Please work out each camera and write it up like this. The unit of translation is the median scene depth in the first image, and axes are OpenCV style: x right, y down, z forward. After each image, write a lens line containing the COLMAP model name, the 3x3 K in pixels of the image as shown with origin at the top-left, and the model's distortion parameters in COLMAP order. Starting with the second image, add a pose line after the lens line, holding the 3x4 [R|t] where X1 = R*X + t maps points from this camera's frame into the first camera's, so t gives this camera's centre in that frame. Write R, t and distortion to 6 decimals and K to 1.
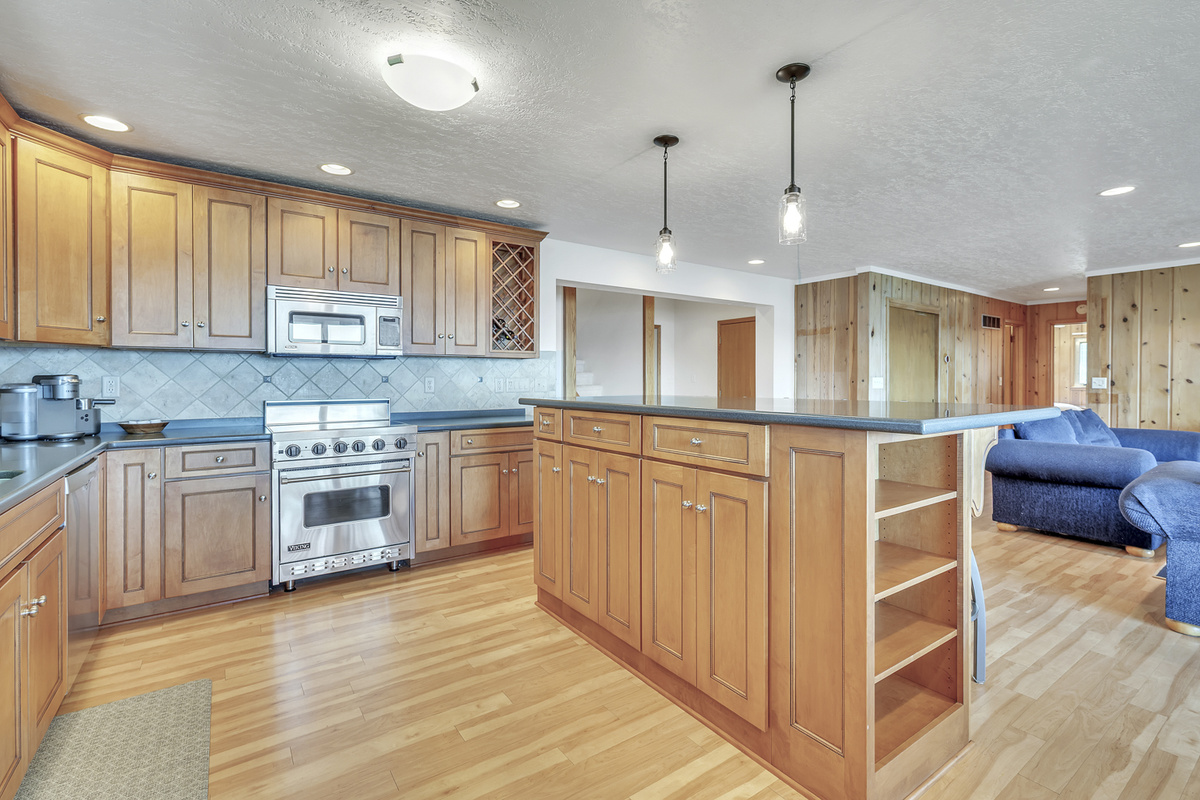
lens RADIAL K [[527.2, 0, 592.9], [0, 527.2, 387.0], [0, 0, 1]] dist [-0.003269, -0.000024]
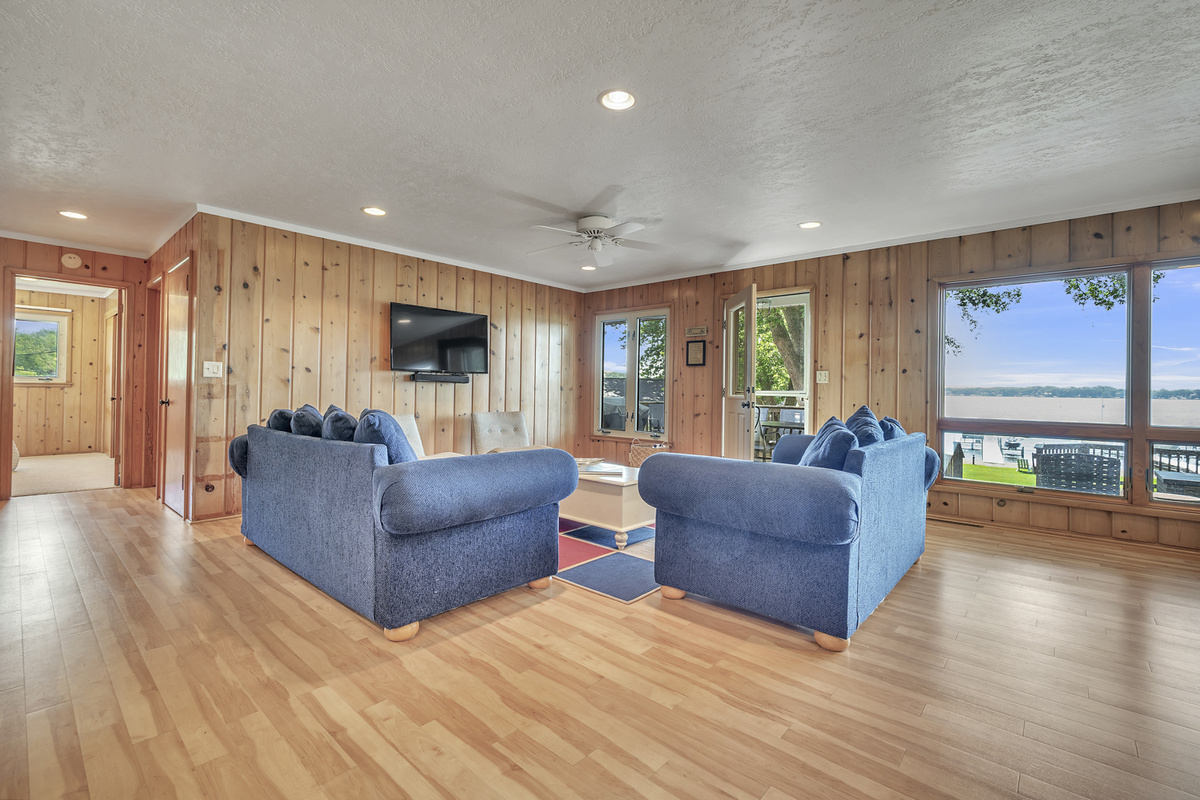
lens RADIAL K [[527.2, 0, 599.8], [0, 527.2, 391.5], [0, 0, 1]] dist [-0.003269, -0.000024]
pose [[-0.241396, -0.004471, 0.970416, 0.175557], [-0.002183, 0.999989, 0.004064, 0.019229], [-0.970424, -0.001137, -0.241403, 0.727423]]
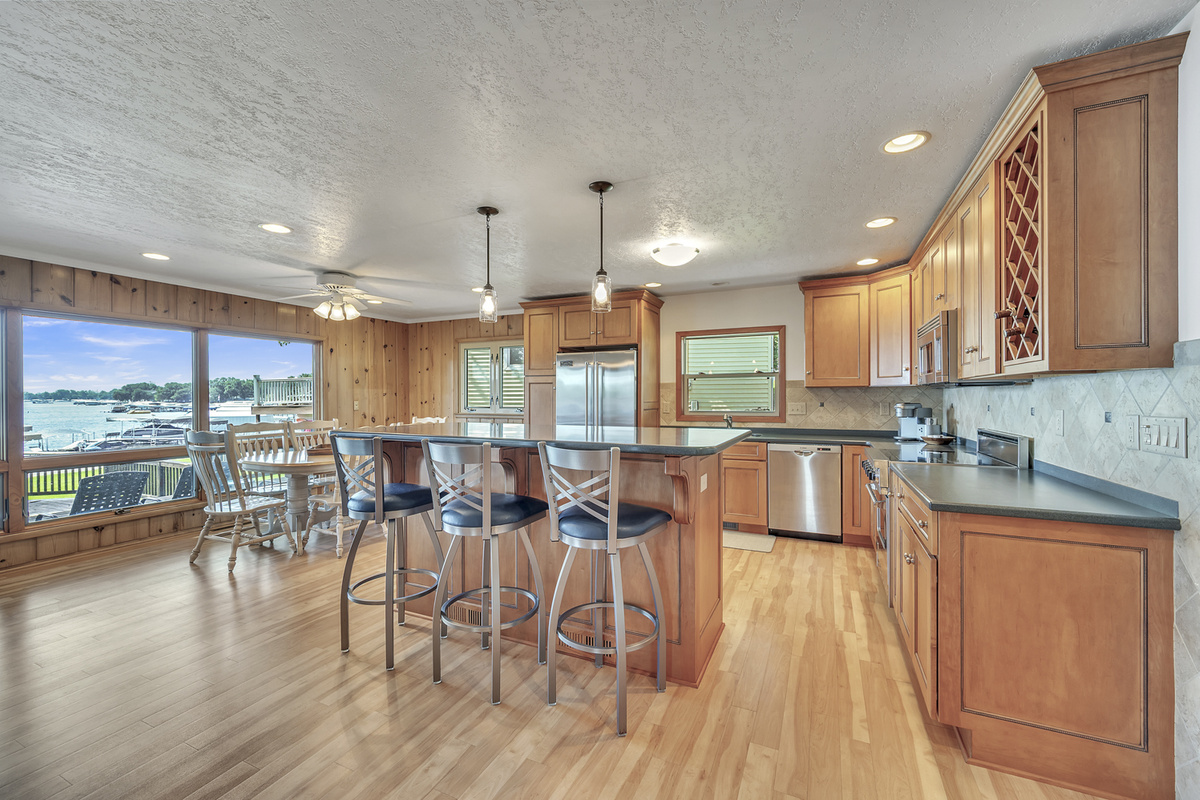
lens RADIAL K [[491.3, 0, 596.9], [0, 491.3, 394.8], [0, 0, 1]] dist [0.000535, 0.000008]
pose [[-0.859657, 0.008285, -0.510804, 0.307934], [0.001675, 0.999909, 0.013398, -0.027968], [0.510868, 0.010662, -0.859593, 0.878110]]
